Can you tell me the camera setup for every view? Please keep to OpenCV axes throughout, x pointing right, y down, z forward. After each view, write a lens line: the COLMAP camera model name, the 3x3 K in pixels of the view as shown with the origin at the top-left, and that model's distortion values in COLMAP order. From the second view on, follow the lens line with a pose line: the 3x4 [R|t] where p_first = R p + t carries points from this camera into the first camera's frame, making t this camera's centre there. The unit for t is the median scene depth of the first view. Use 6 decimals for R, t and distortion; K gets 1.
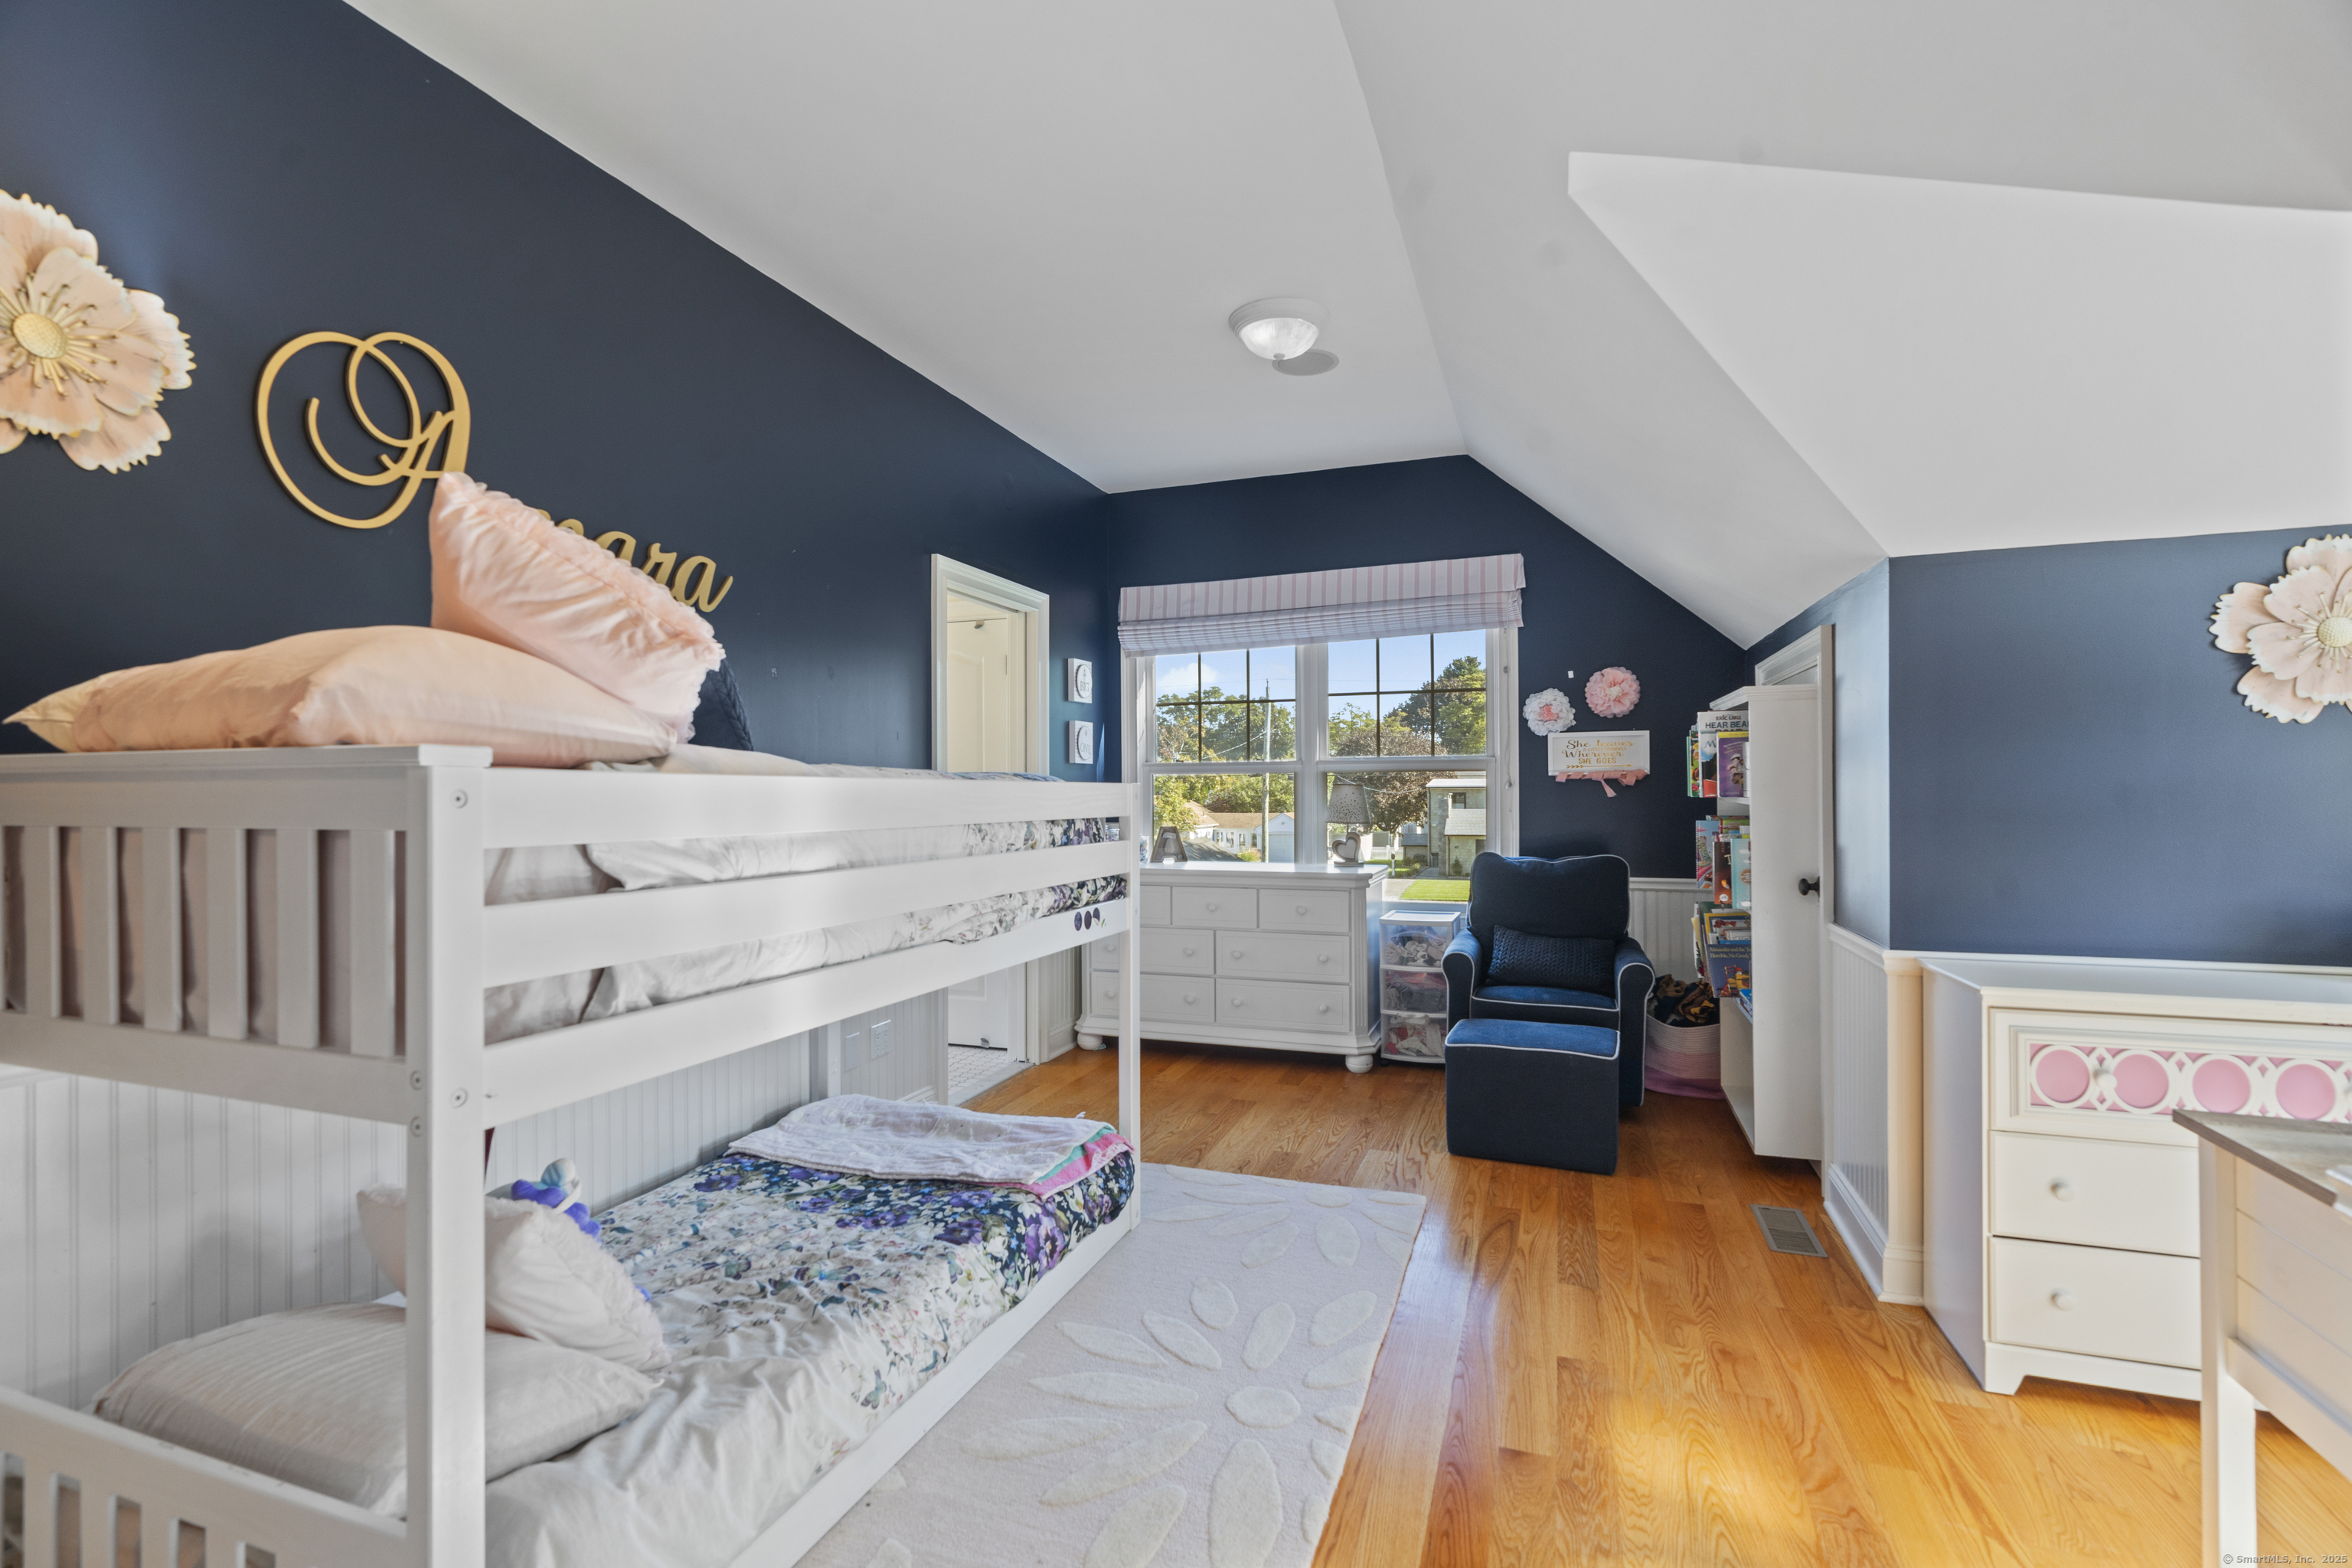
lens RADIAL K [[1072.0, 0, 1175.2], [0, 1072.0, 784.4], [0, 0, 1]] dist [-0.004133, 0.000459]
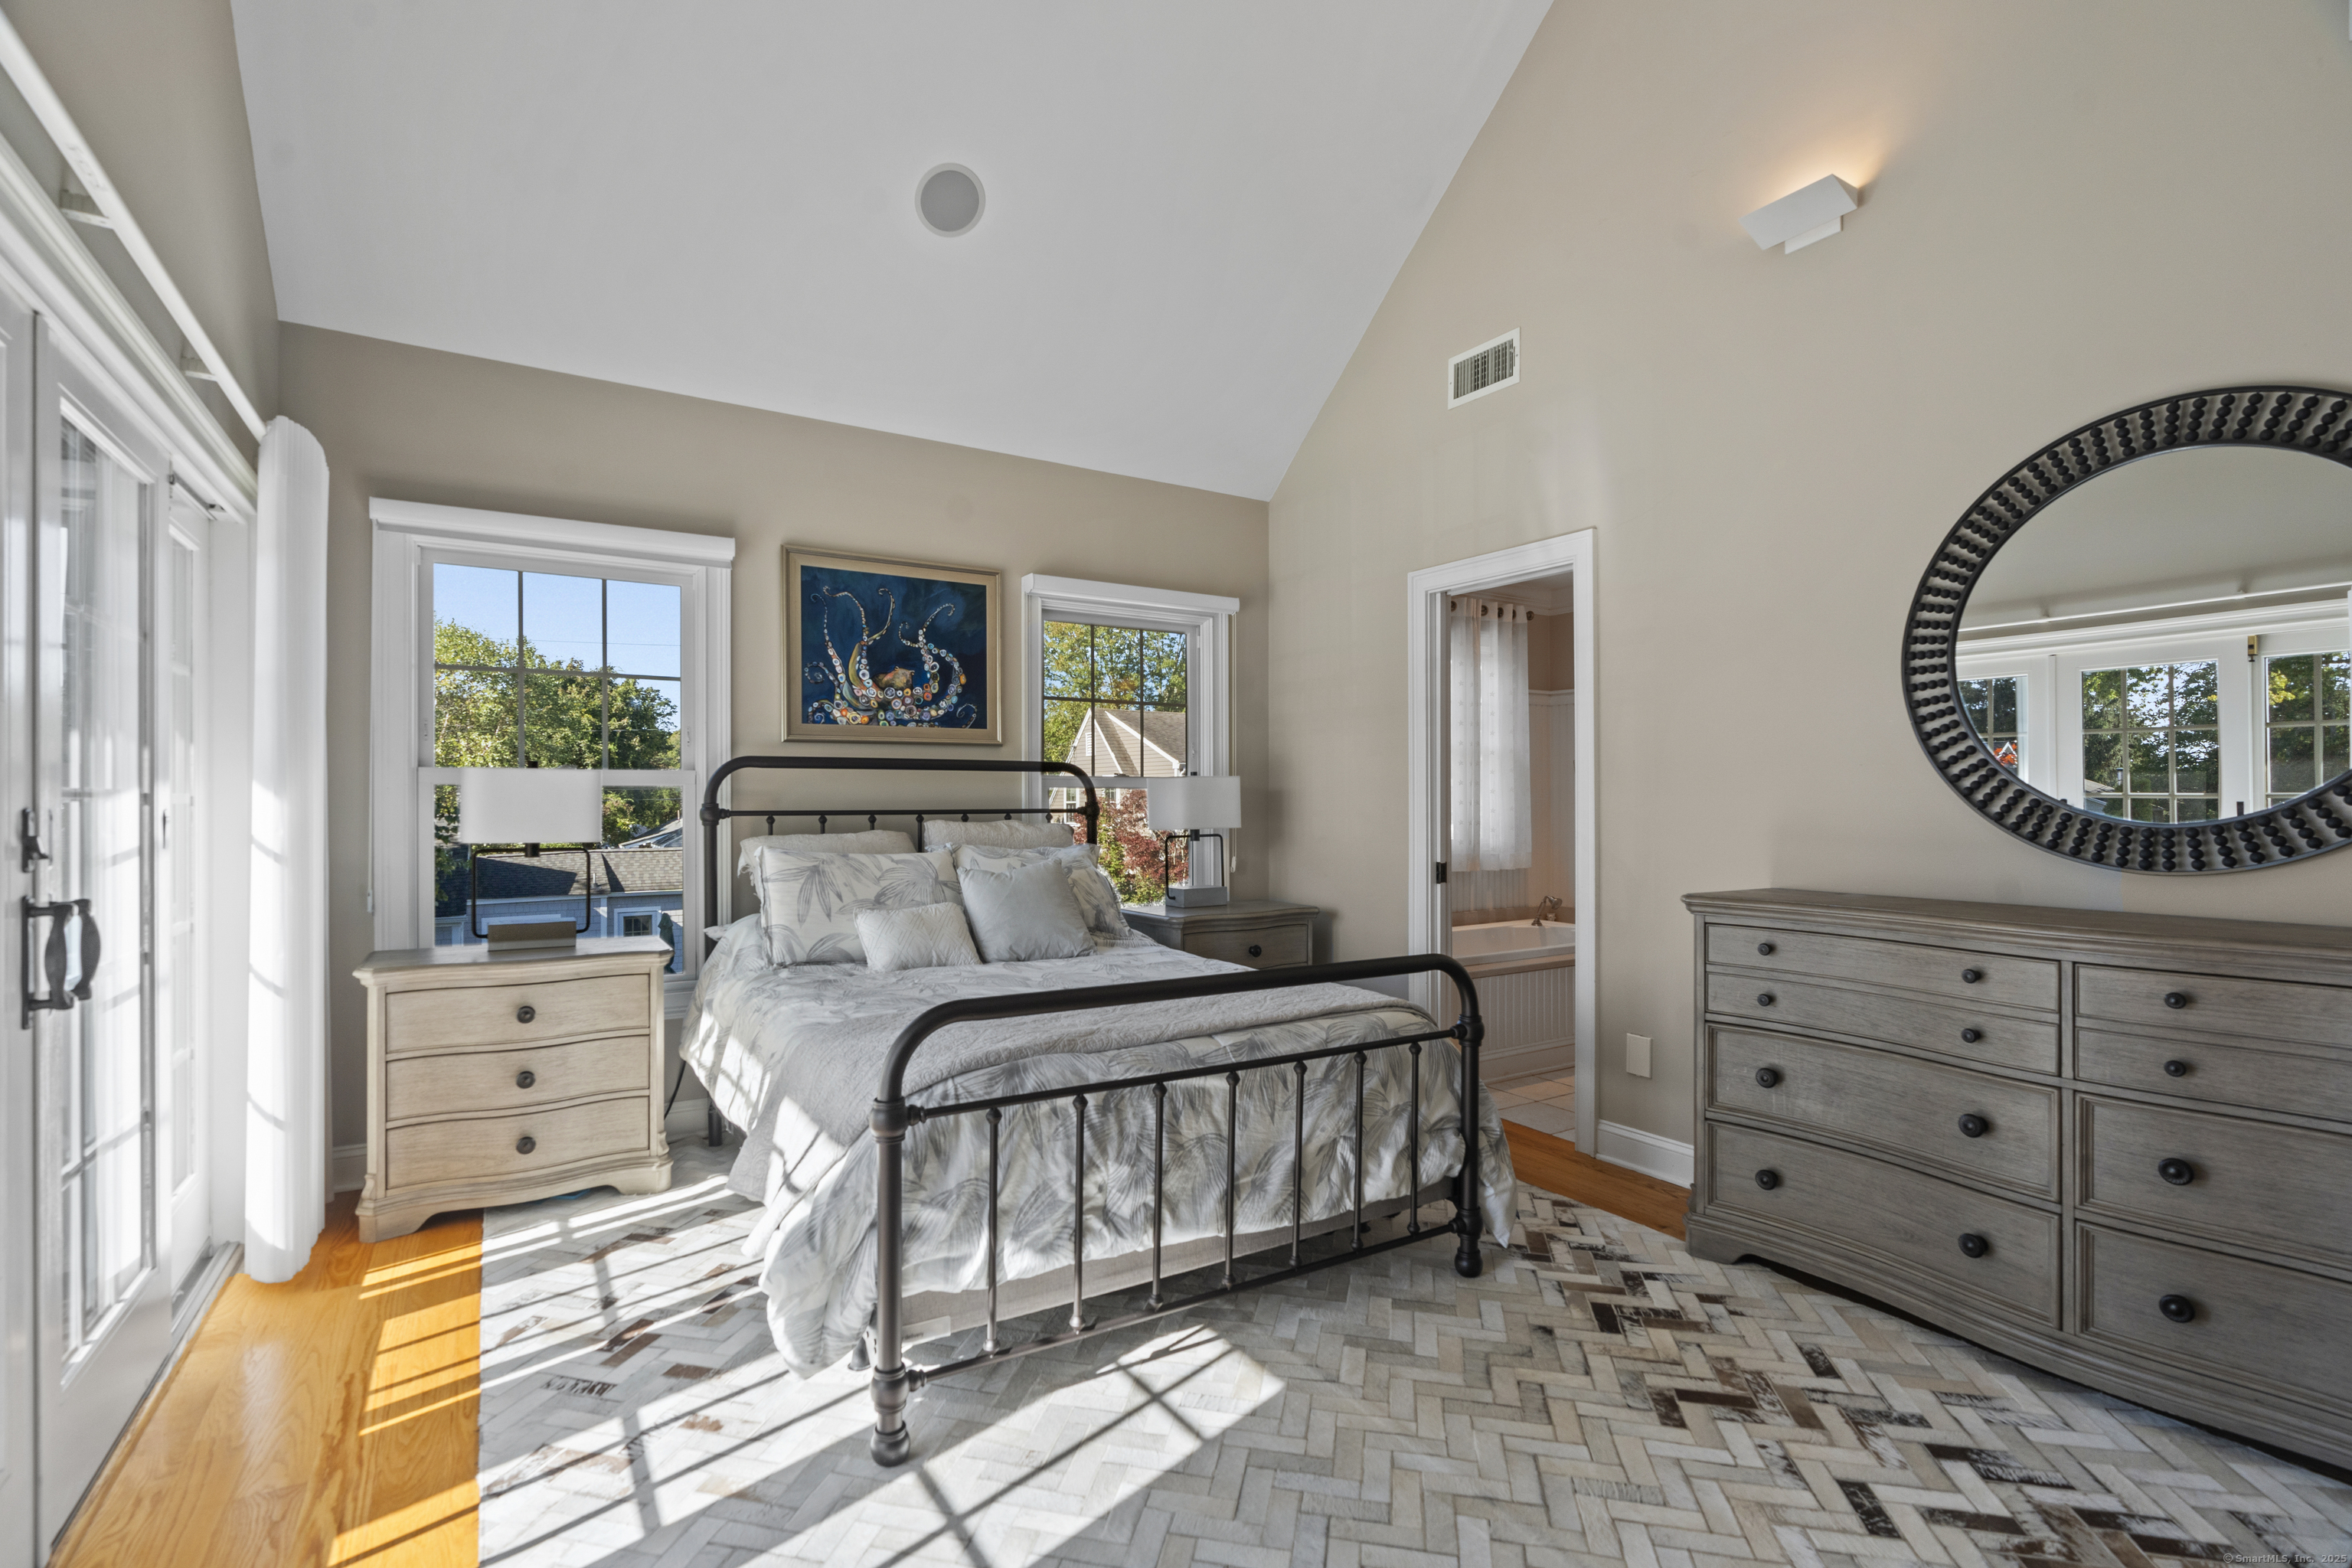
lens RADIAL K [[1072.0, 0, 1175.7], [0, 1072.0, 791.2], [0, 0, 1]] dist [-0.004133, 0.000459]
pose [[0.614514, 0.004940, 0.788890, -0.211666], [0.000952, 0.999975, -0.007003, -0.007305], [-0.788905, 0.005055, 0.614494, 0.374389]]
